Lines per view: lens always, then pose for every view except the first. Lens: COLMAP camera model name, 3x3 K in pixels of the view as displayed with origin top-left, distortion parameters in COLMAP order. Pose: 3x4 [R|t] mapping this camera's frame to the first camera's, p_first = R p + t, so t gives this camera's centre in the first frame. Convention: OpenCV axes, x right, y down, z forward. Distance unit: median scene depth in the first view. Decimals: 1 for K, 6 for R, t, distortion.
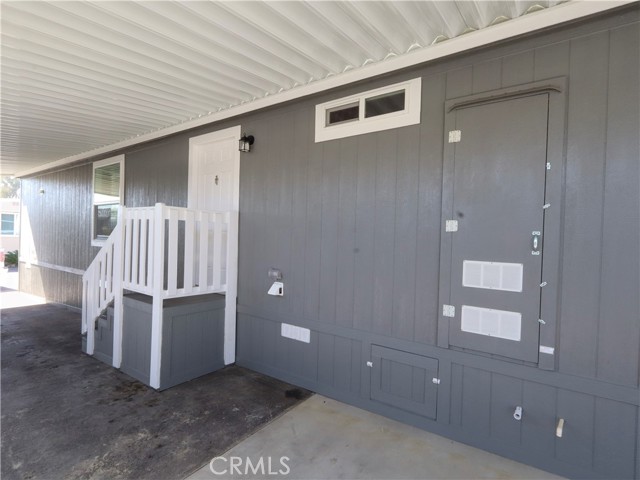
lens RADIAL K [[333.6, 0, 320.4], [0, 333.6, 239.2], [0, 0, 1]] dist [-0.000904, 0.002020]
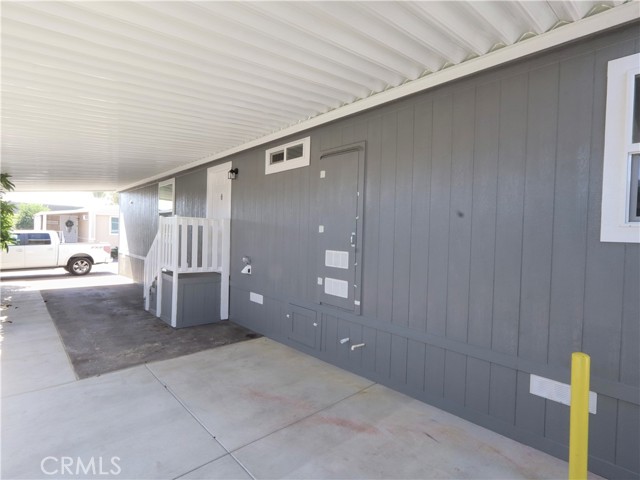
lens RADIAL K [[333.6, 0, 319.3], [0, 333.6, 240.5], [0, 0, 1]] dist [-0.000904, 0.002020]
pose [[0.976381, 0.005027, -0.215999, 0.568208], [-0.003733, 0.999973, 0.006400, 0.004458], [0.216026, -0.005443, 0.976373, -0.459185]]
